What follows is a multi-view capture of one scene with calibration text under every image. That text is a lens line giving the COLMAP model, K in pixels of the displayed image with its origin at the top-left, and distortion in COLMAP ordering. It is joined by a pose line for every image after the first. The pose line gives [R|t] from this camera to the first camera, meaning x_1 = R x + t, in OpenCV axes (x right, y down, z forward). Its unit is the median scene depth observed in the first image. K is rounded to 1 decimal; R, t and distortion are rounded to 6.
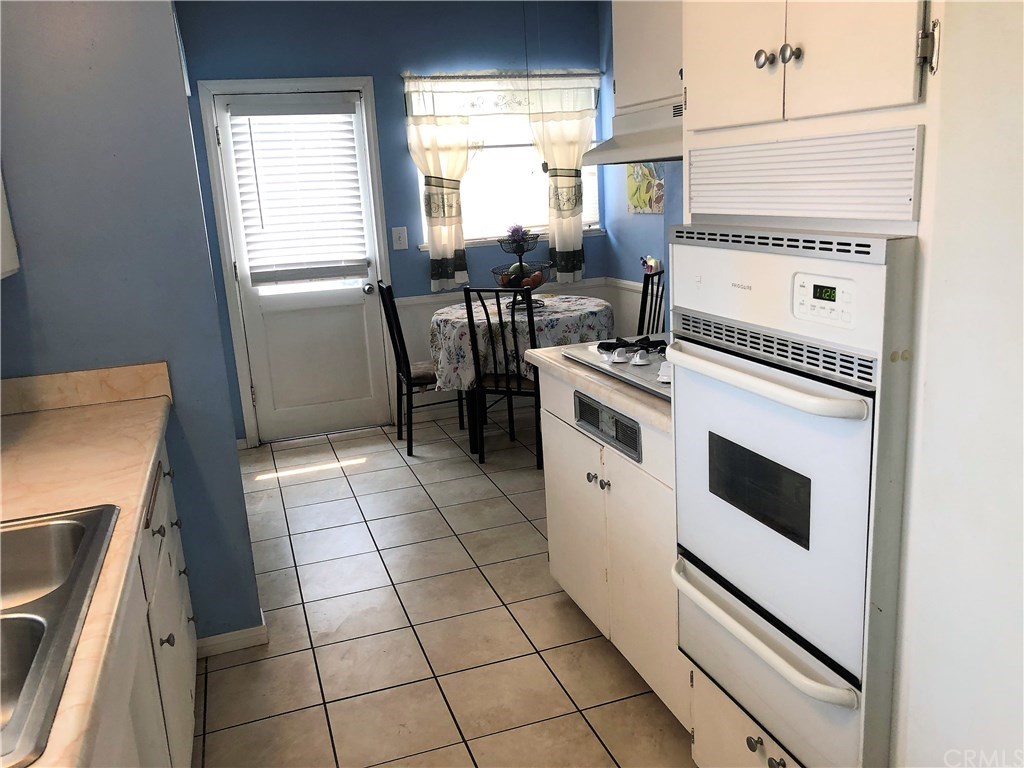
lens RADIAL K [[838.6, 0, 512.0], [0, 838.6, 384.0], [0, 0, 1]] dist [0.019870, -0.013893]
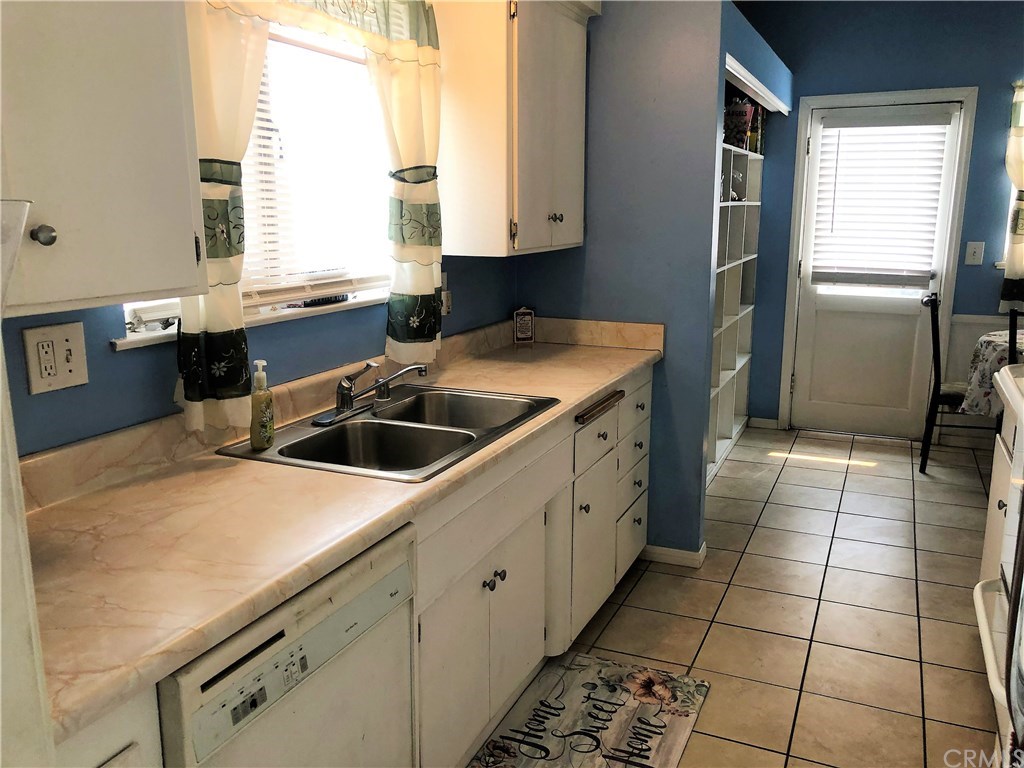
lens RADIAL K [[838.6, 0, 512.0], [0, 838.6, 384.0], [0, 0, 1]] dist [0.019870, -0.013893]
pose [[0.730055, 0.199864, -0.653509, 0.144459], [-0.200381, 0.976851, 0.074901, 0.006298], [0.653351, 0.076269, 0.753204, -0.063061]]
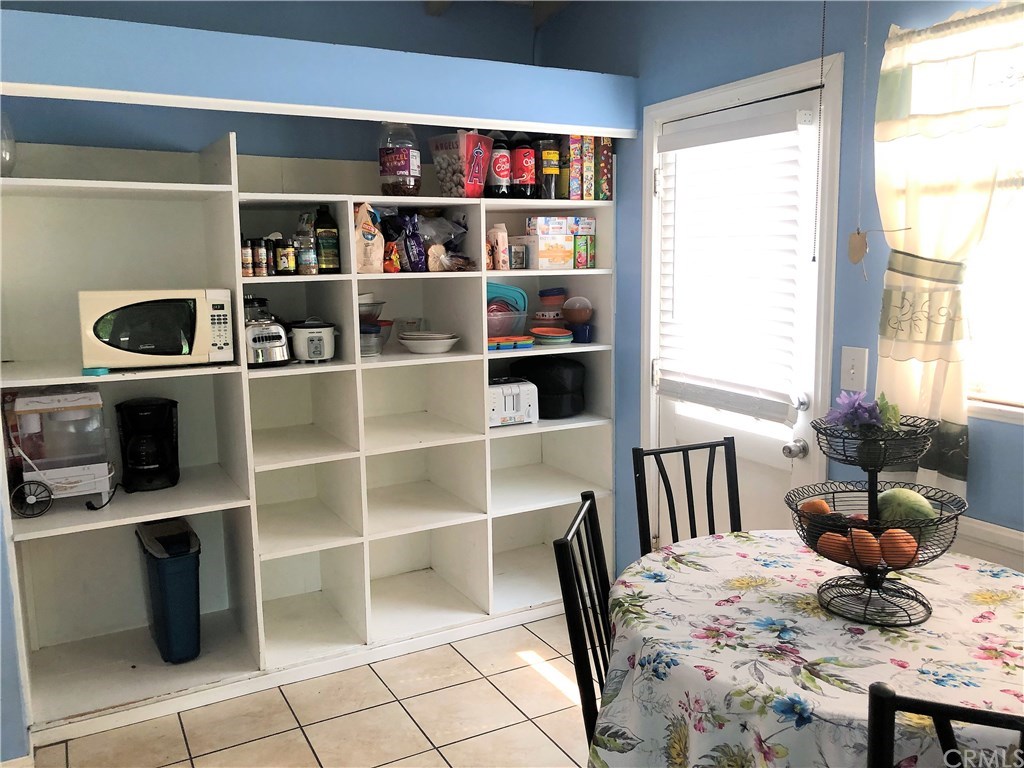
lens RADIAL K [[838.6, 0, 512.0], [0, 838.6, 384.0], [0, 0, 1]] dist [0.019870, -0.013893]
pose [[0.171573, 0.203799, -0.963861, 0.322599], [-0.222170, 0.961170, 0.163682, -0.208474], [0.959793, 0.186057, 0.210189, 0.726145]]
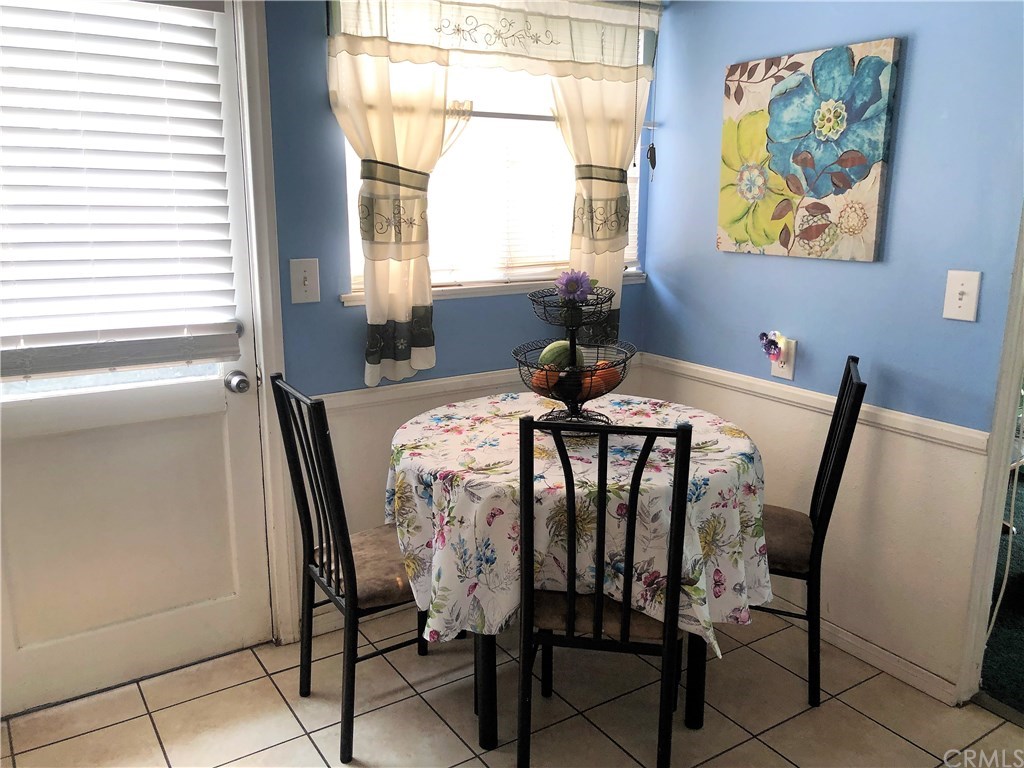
lens RADIAL K [[835.8, 0, 517.5], [0, 835.8, 381.3], [0, 0, 1]] dist [0.005960, -0.000579]
pose [[0.964817, 0.005063, 0.262874, -0.146811], [-0.000219, 0.999830, -0.018453, -0.108477], [-0.262923, 0.017746, 0.964654, 0.506378]]
